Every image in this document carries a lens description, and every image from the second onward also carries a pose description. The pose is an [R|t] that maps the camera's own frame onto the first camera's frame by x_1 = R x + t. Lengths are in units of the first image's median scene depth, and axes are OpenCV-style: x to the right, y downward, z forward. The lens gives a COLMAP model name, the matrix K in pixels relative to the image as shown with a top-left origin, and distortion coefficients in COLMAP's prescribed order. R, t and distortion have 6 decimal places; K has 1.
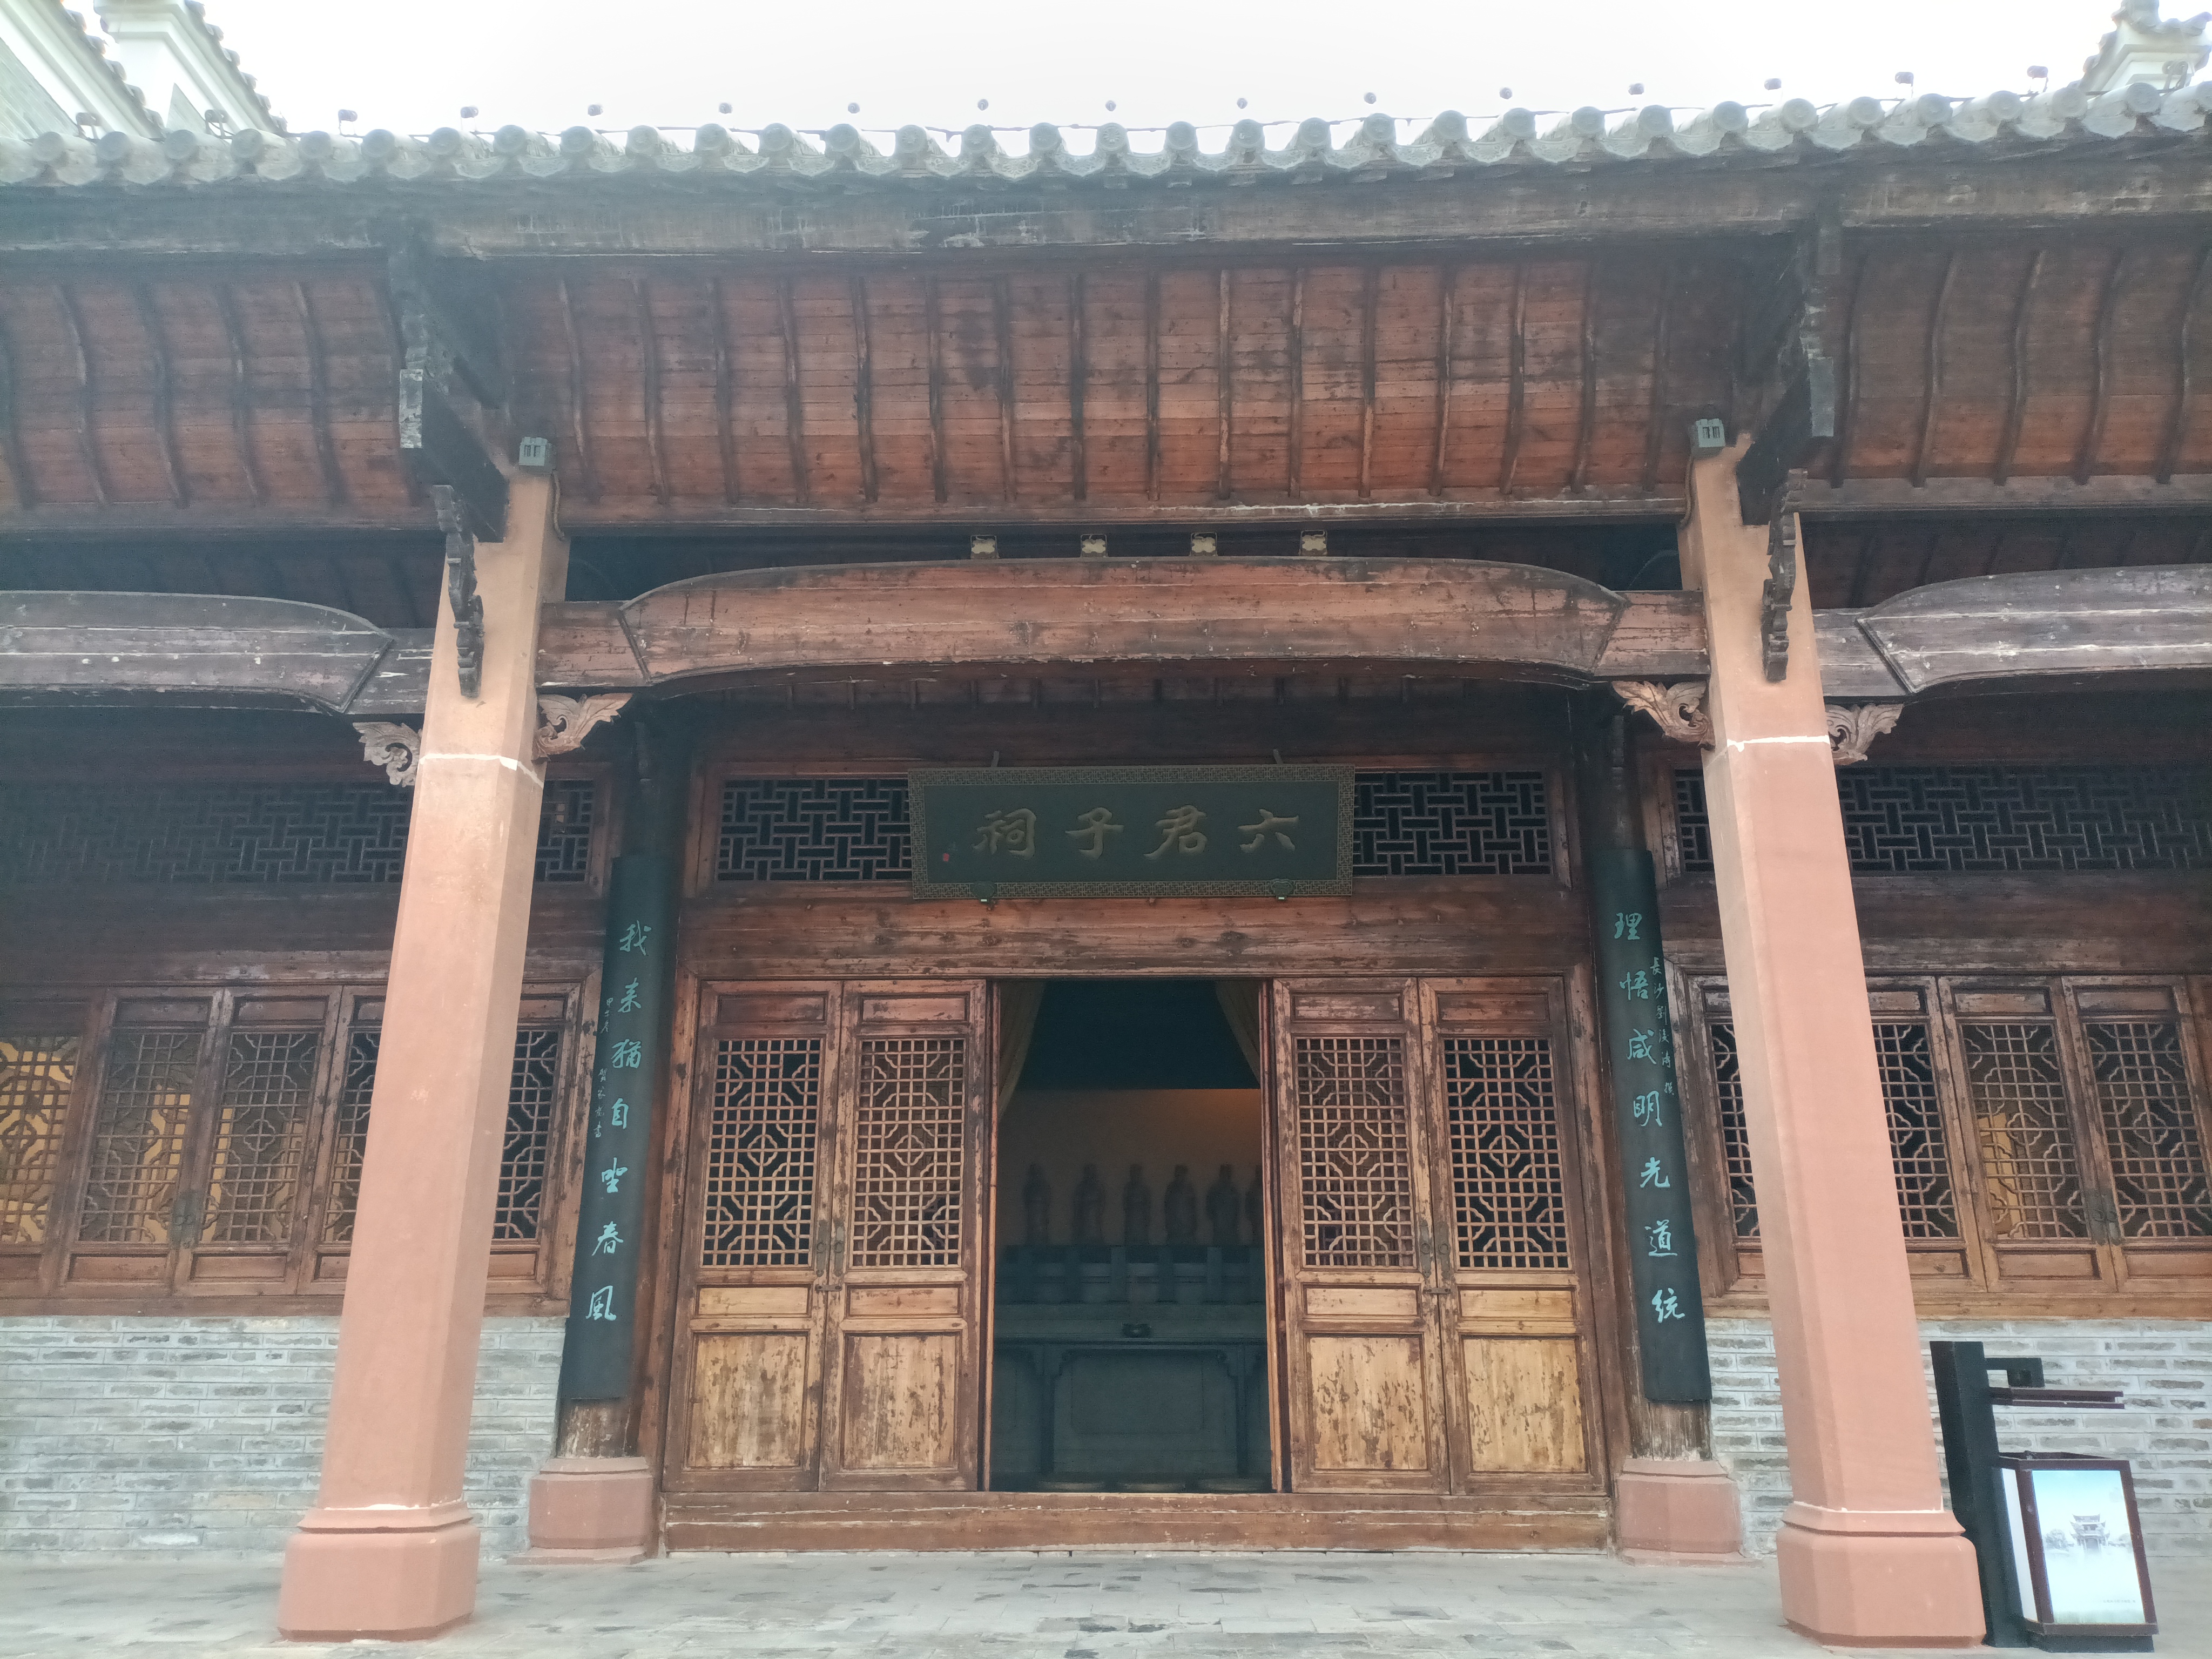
lens RADIAL K [[1649.6, 0, 1105.3], [0, 1649.6, 815.6], [0, 0, 1]] dist [0.098255, -0.120606]
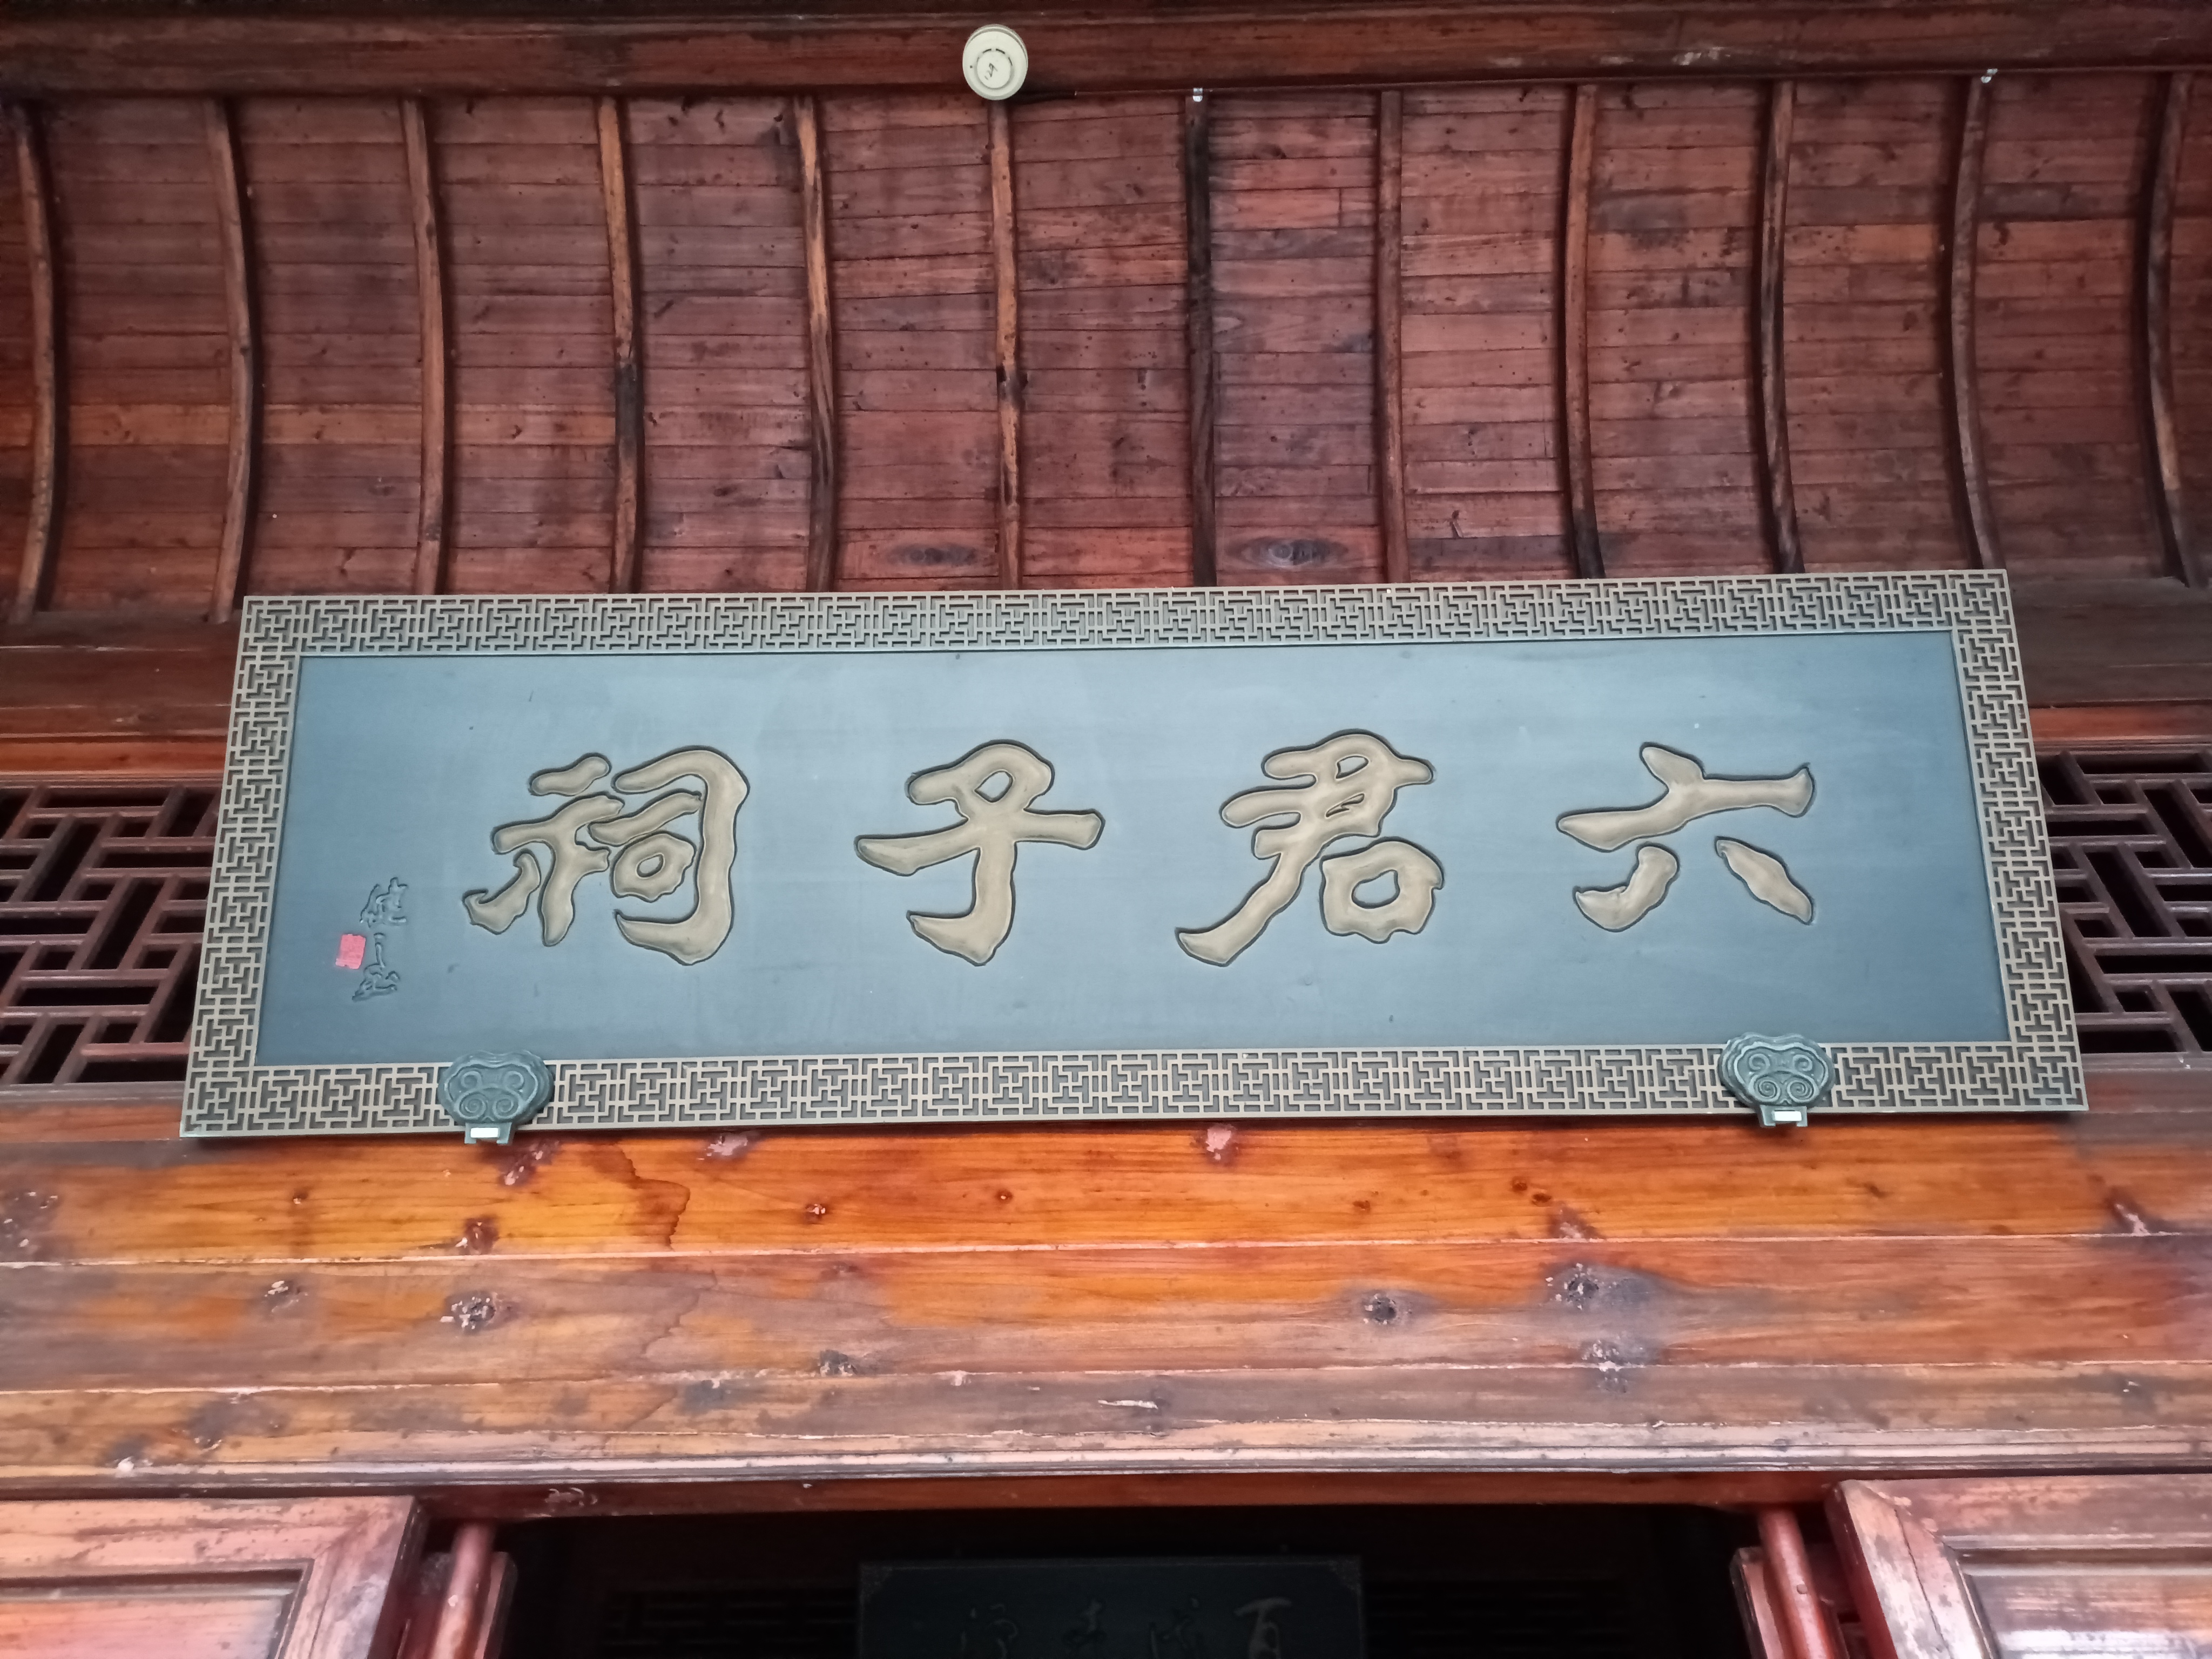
lens RADIAL K [[1649.6, 0, 1105.3], [0, 1649.6, 815.6], [0, 0, 1]] dist [0.098255, -0.120606]
pose [[0.999727, 0.010321, 0.020970, 0.007163], [0.000985, 0.877813, -0.479002, 0.128587], [-0.023351, 0.478892, 0.877563, 0.804760]]
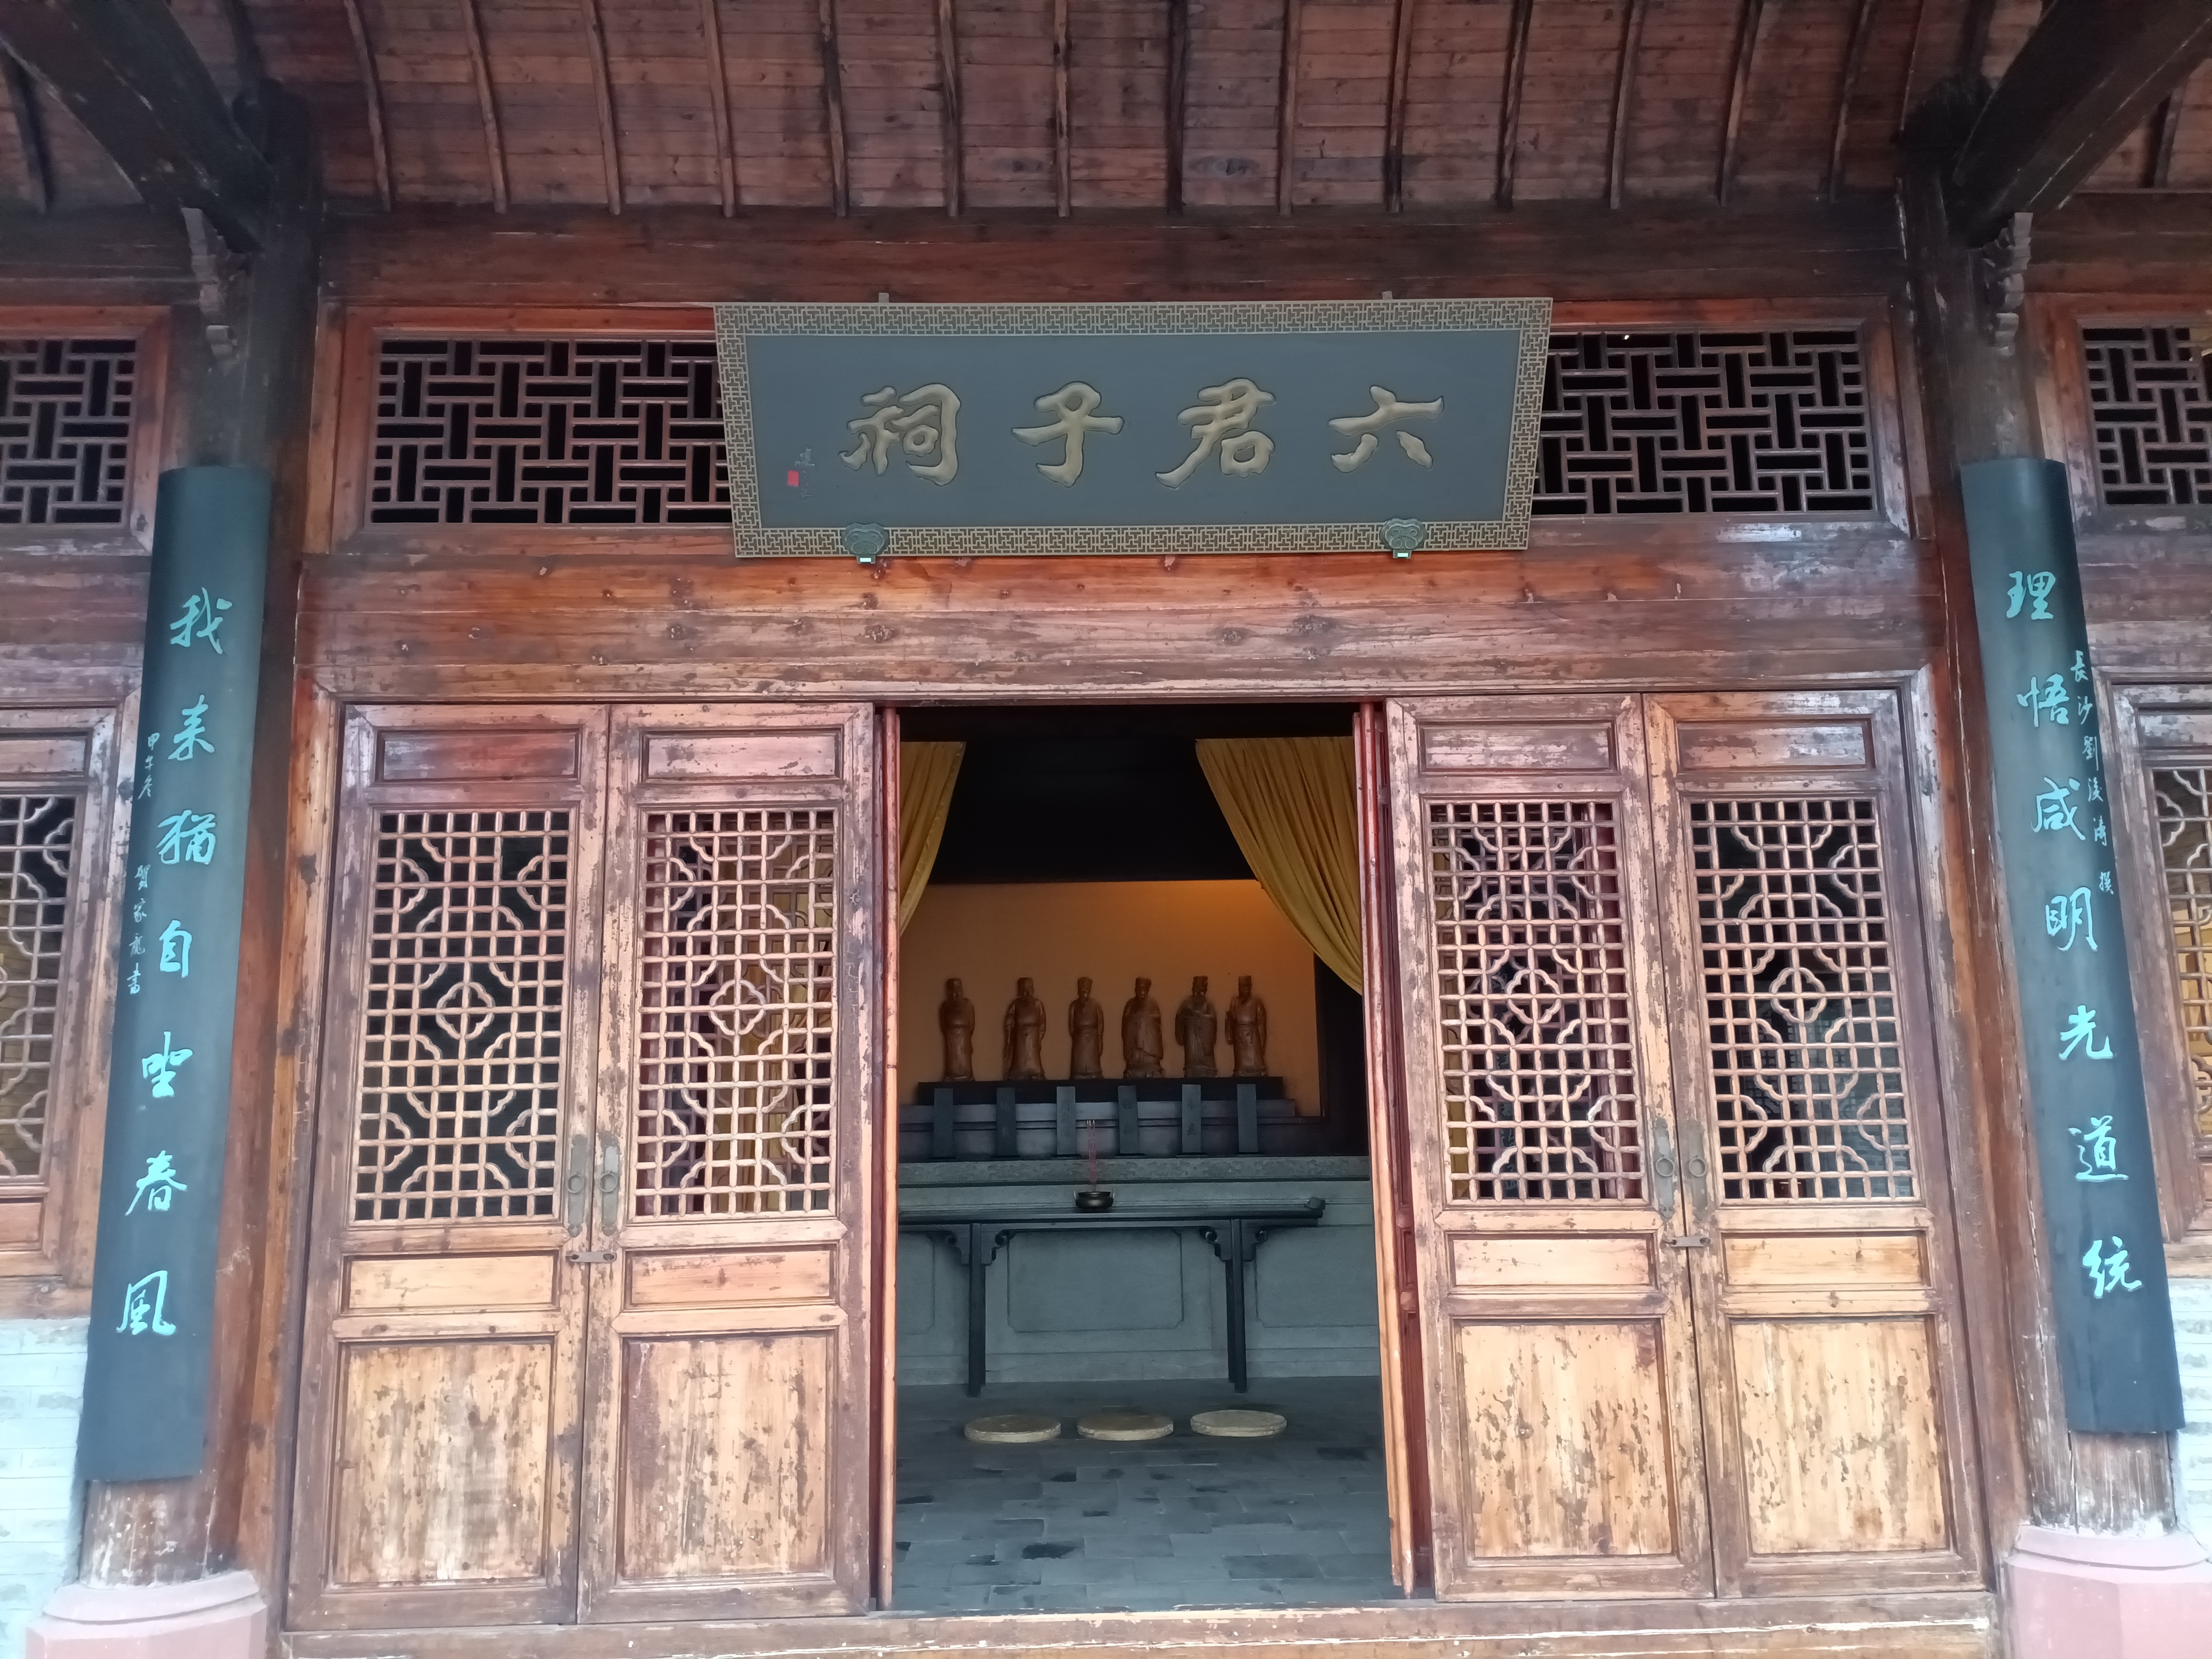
lens RADIAL K [[1649.6, 0, 1105.3], [0, 1649.6, 815.6], [0, 0, 1]] dist [0.098255, -0.120606]
pose [[0.998393, -0.007415, 0.056177, -0.026503], [0.000108, 0.991647, 0.128985, 0.067275], [-0.056664, -0.128772, 0.990054, 0.454909]]
